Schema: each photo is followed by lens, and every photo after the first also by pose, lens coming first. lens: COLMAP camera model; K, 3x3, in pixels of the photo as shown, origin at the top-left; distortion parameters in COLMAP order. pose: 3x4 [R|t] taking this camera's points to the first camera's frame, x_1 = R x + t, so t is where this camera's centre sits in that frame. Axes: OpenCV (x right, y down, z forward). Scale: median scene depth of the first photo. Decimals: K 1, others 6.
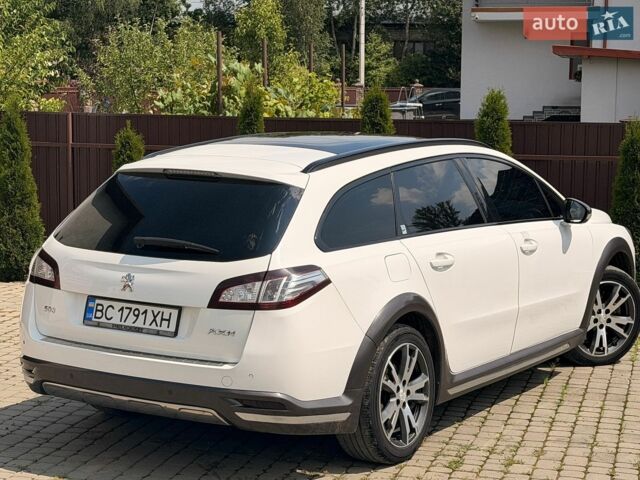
lens RADIAL K [[1379.5, 0, 332.0], [0, 1379.5, 240.6], [0, 0, 1]] dist [0.114007, 0.183680]
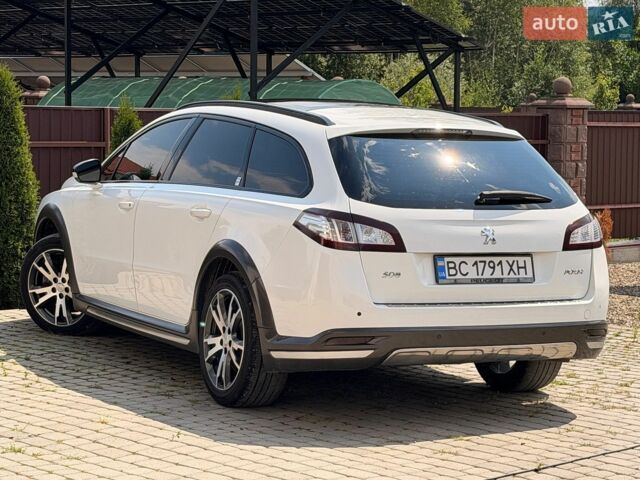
lens RADIAL K [[1620.1, 0, 320.0], [0, 1620.1, 240.0], [0, 0, 1]] dist [0.101558, 0.788282]
pose [[0.546714, -0.065675, 0.834740, -1.198416], [0.080364, 0.996433, 0.025762, -0.007563], [-0.833454, 0.052999, 0.550042, 0.433435]]
